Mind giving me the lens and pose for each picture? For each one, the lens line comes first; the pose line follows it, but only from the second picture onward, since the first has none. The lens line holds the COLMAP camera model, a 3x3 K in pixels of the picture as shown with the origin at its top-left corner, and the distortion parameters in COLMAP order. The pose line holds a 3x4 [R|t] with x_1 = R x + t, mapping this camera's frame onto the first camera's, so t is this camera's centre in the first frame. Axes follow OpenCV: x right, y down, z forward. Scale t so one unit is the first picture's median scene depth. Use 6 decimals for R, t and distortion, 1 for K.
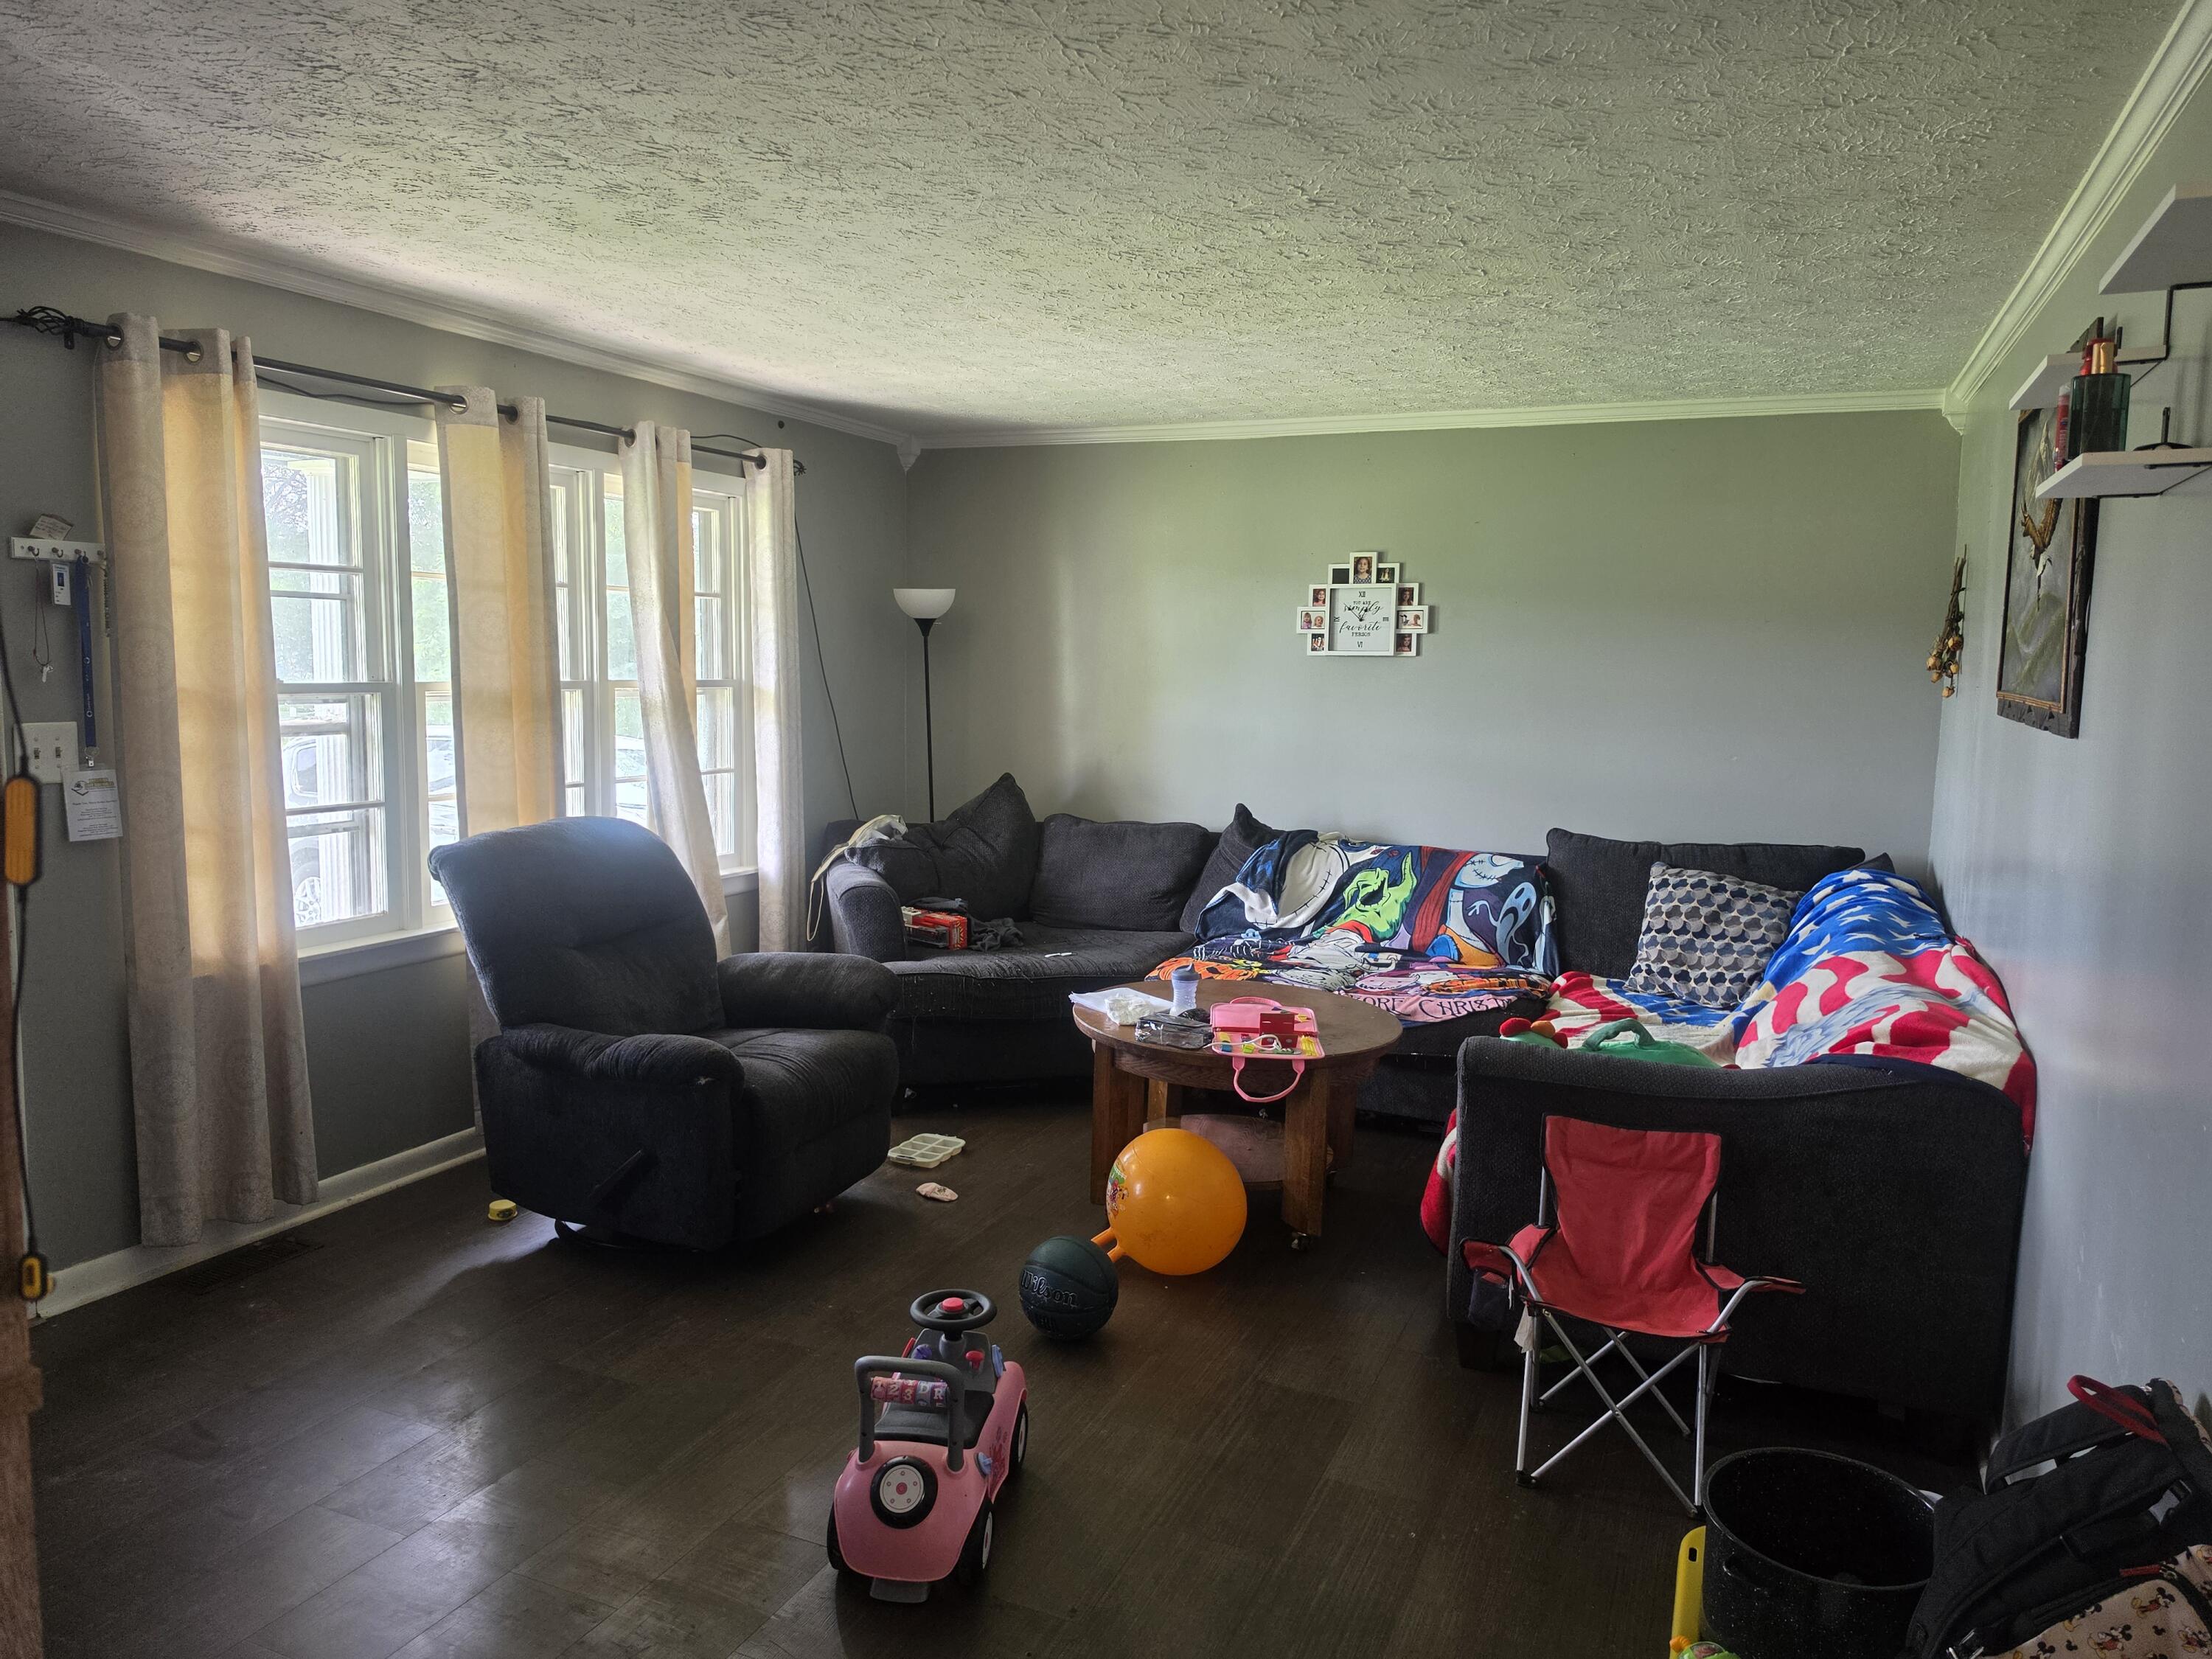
lens RADIAL K [[1523.9, 0, 1105.8], [0, 1523.9, 833.3], [0, 0, 1]] dist [0.048659, -0.056472]
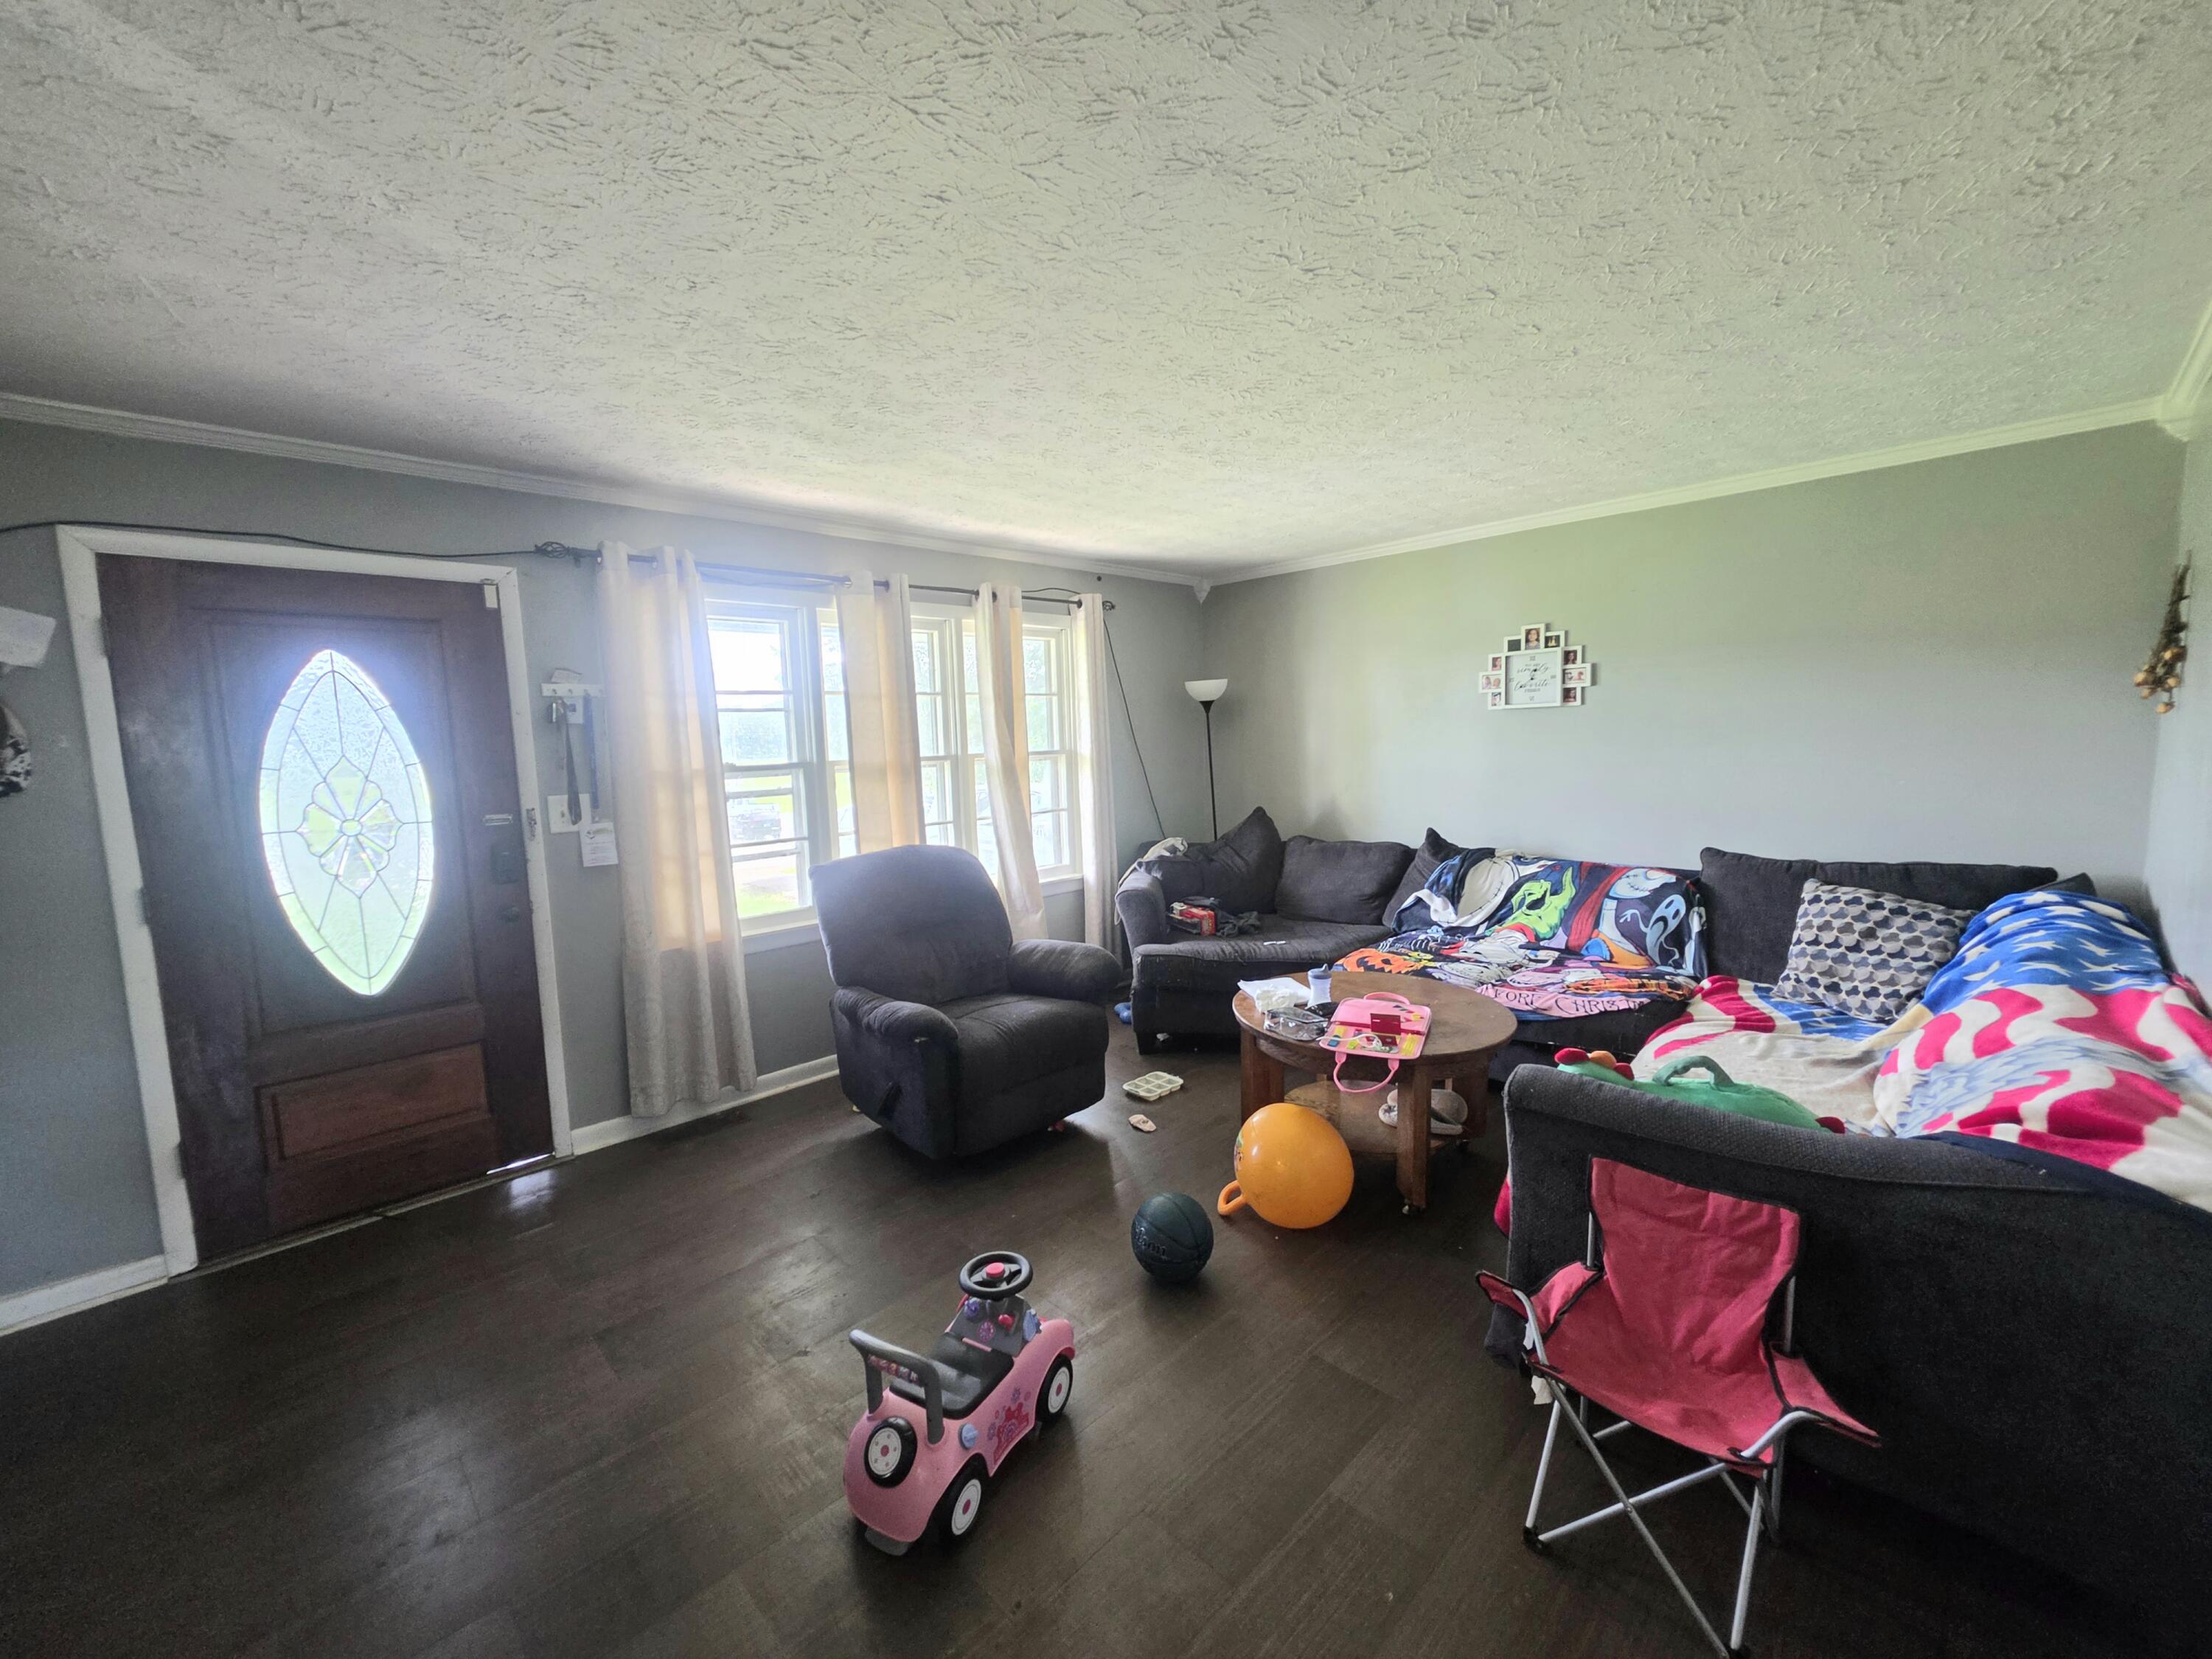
lens RADIAL K [[893.7, 0, 1100.3], [0, 893.7, 837.5], [0, 0, 1]] dist [-0.000659, -0.000140]
pose [[0.925440, -0.007693, -0.378817, 0.168411], [0.007867, 0.999968, -0.001089, -0.018091], [0.378813, -0.001973, 0.925471, 0.275554]]
